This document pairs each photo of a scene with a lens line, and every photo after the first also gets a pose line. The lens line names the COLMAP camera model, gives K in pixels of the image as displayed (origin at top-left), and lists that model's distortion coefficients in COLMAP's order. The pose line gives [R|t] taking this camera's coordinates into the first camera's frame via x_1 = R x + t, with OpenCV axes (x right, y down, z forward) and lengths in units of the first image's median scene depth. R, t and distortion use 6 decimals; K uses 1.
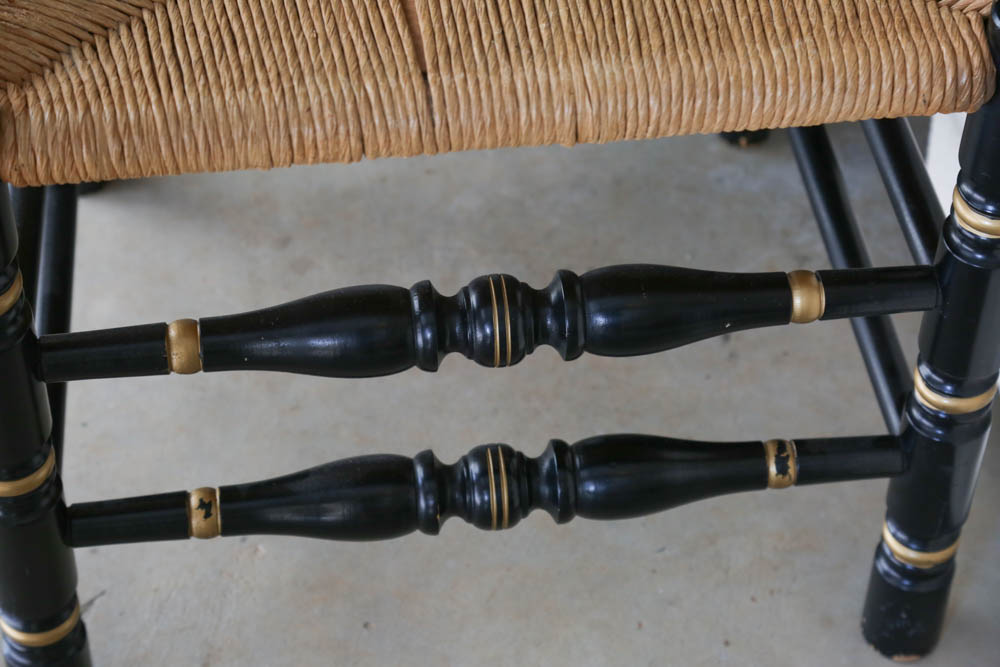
lens RADIAL K [[2956.4, 0, 500.0], [0, 2956.4, 333.5], [0, 0, 1]] dist [0.553253, 0.562727]
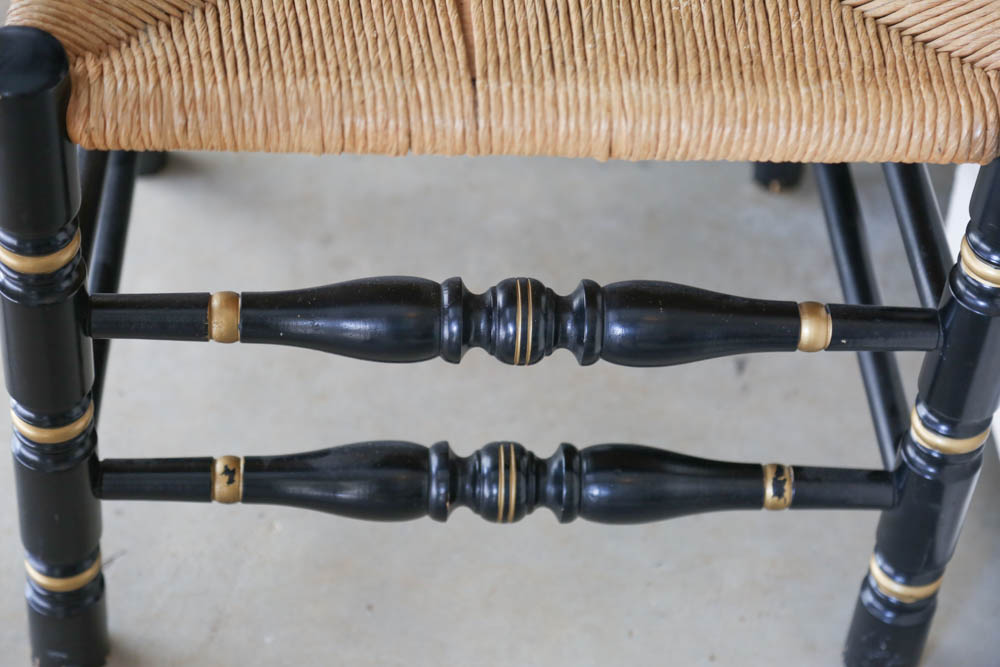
lens RADIAL K [[3116.3, 0, 500.0], [0, 3116.3, 333.5], [0, 0, 1]] dist [0.734986, -0.860542]
pose [[0.995403, 0.094460, -0.015821, 0.010215], [-0.094900, 0.995040, -0.029832, 0.035377], [0.012924, 0.031196, 0.999430, -0.120138]]
